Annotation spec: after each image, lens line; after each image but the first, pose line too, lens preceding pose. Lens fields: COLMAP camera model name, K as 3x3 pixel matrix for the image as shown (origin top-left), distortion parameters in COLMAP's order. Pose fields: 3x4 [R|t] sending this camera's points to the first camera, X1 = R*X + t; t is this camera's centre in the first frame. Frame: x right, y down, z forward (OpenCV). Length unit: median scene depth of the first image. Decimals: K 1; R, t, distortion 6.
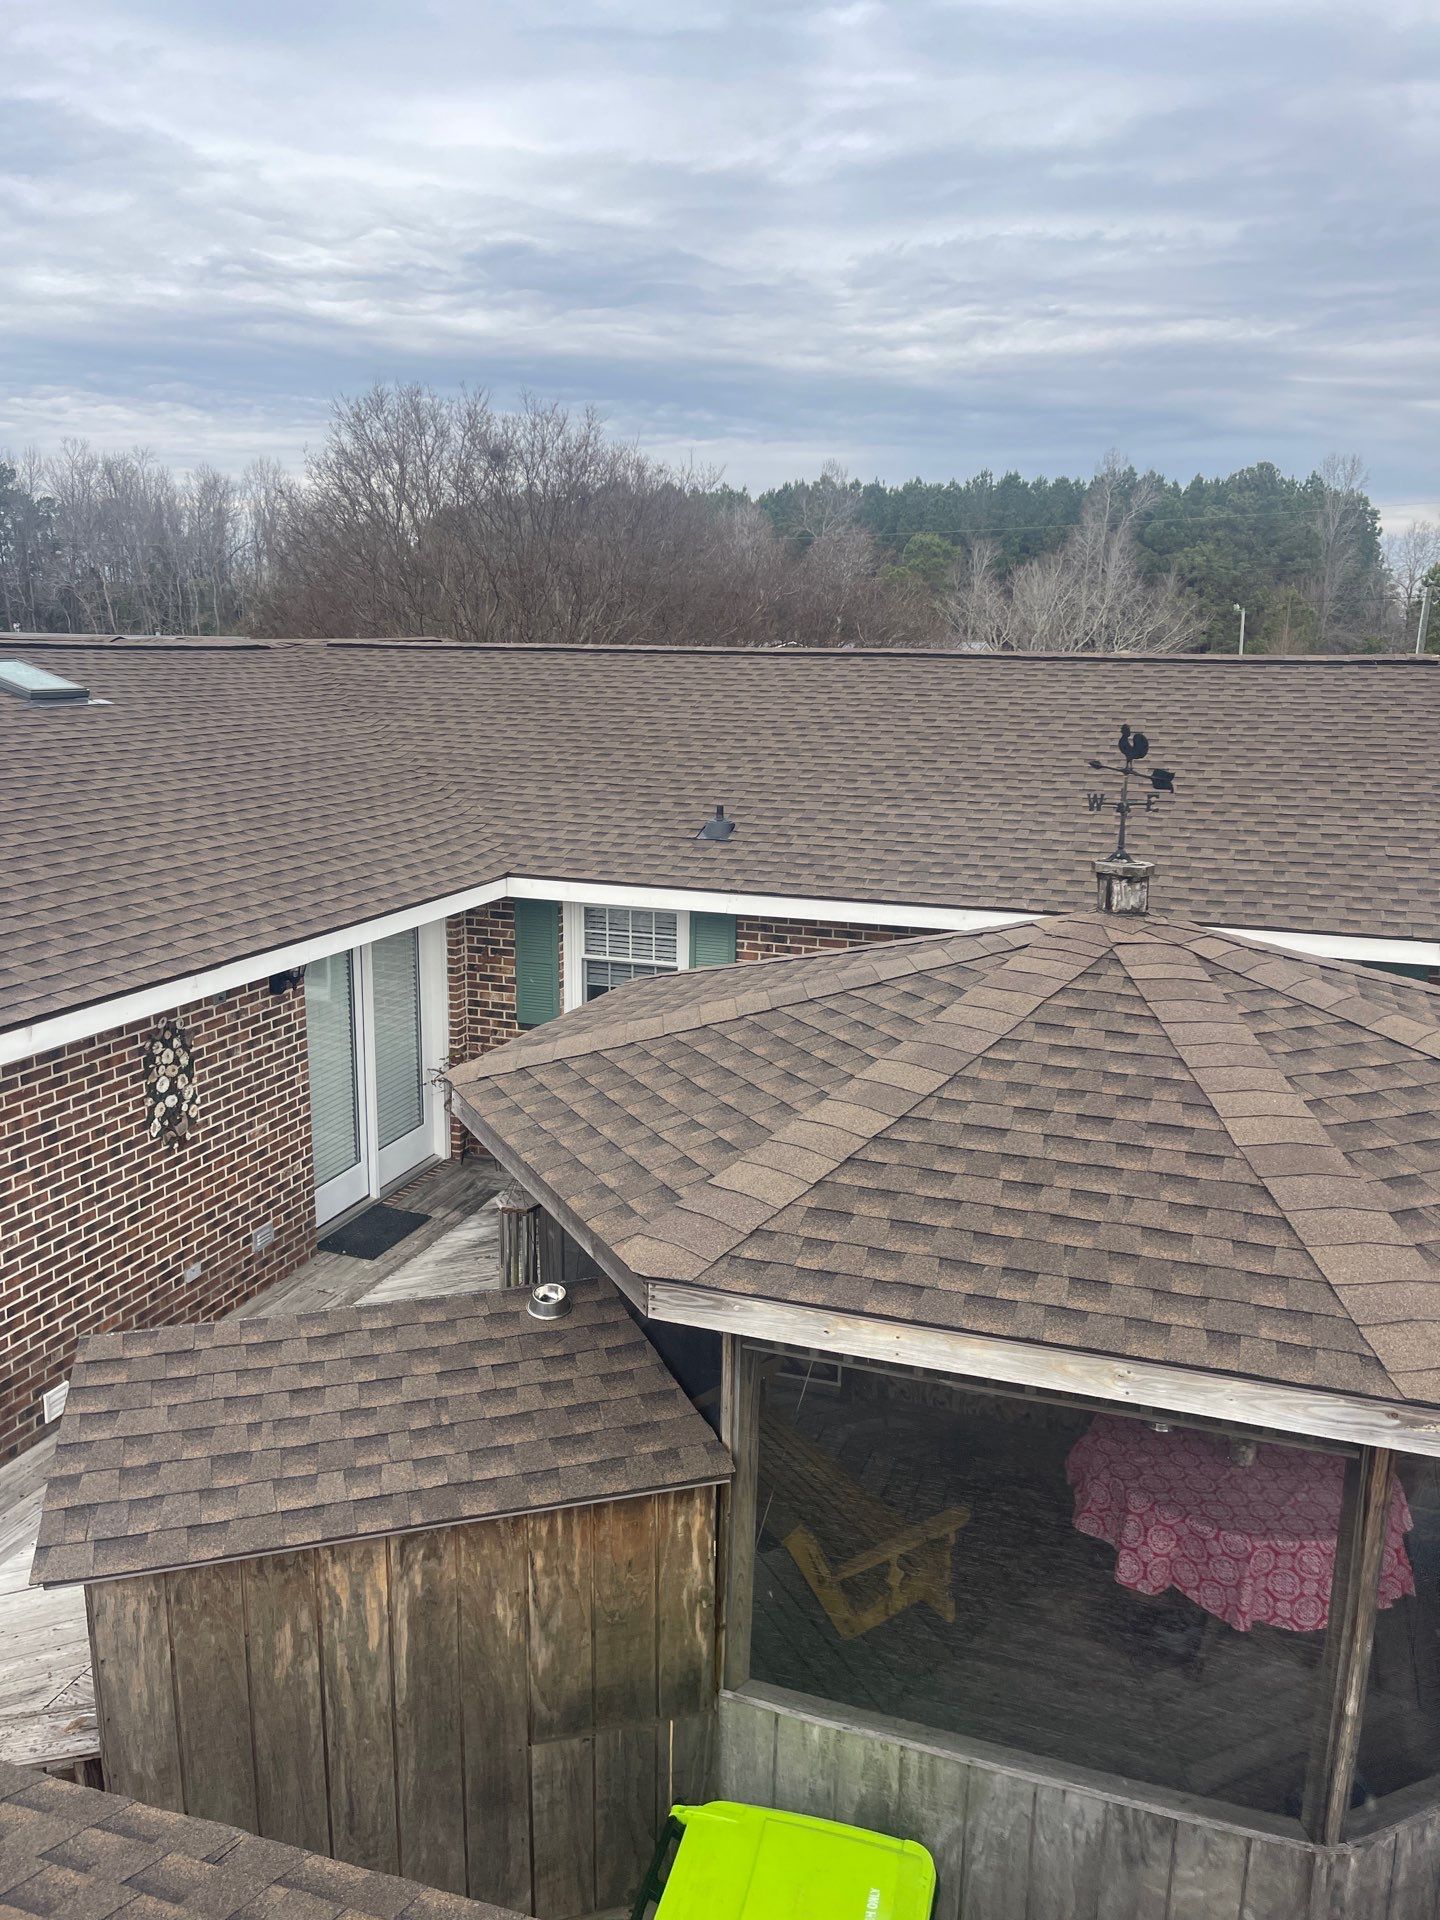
lens RADIAL K [[1425.5, 0, 706.0], [0, 1425.5, 938.6], [0, 0, 1]] dist [0.067283, -0.083704]
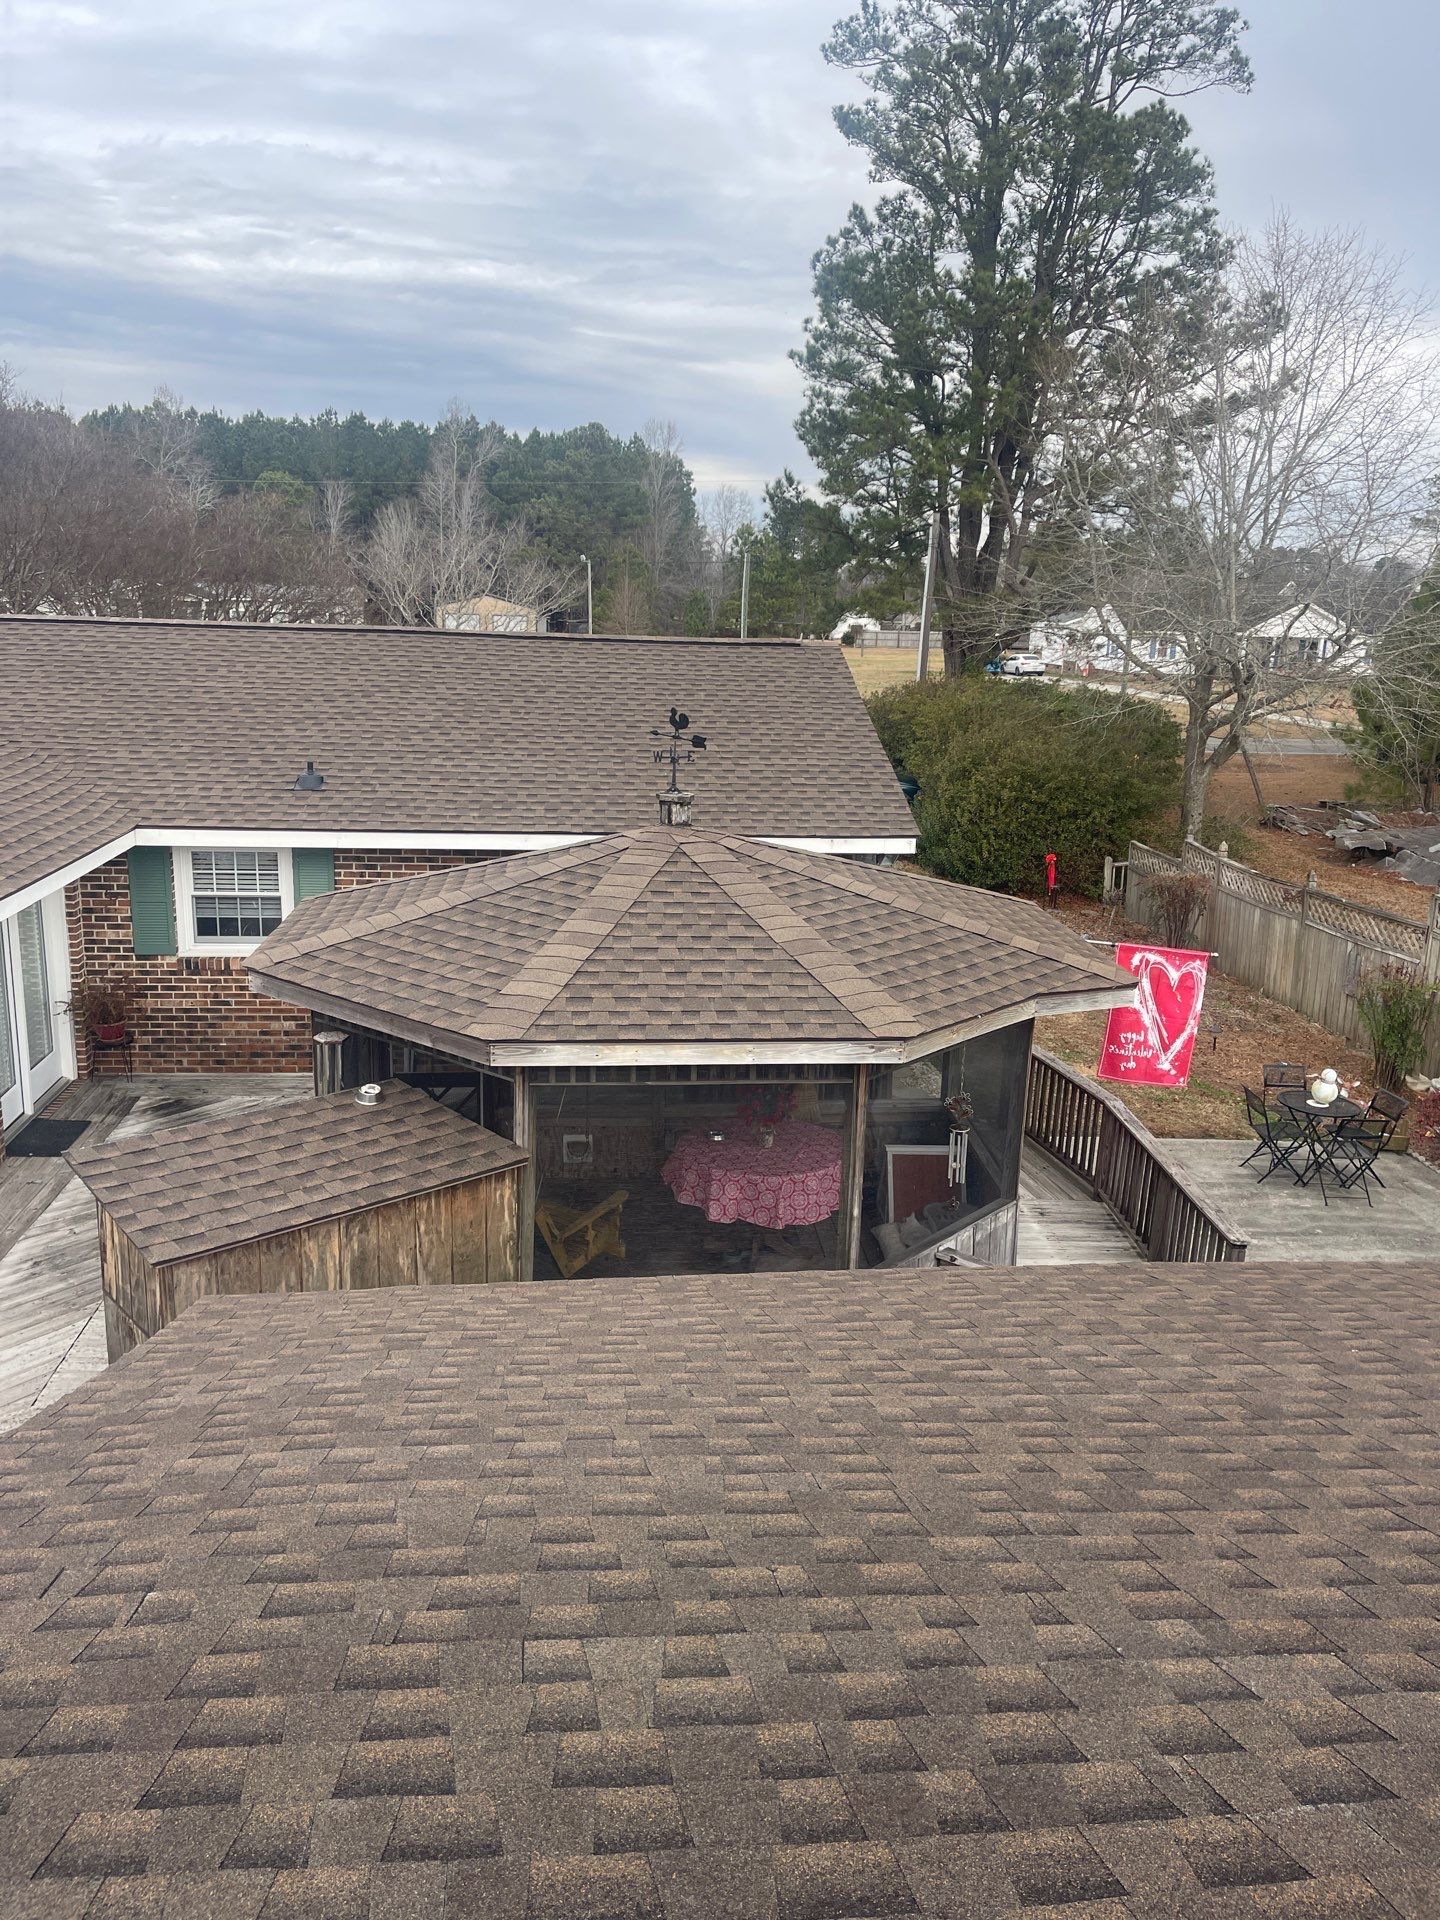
lens RADIAL K [[1425.5, 0, 706.0], [0, 1425.5, 938.6], [0, 0, 1]] dist [0.067283, -0.083704]
pose [[0.906646, -0.084262, 0.413392, -0.217100], [0.067694, 0.996211, 0.054592, 0.014863], [-0.416426, -0.021511, 0.908915, -0.289935]]
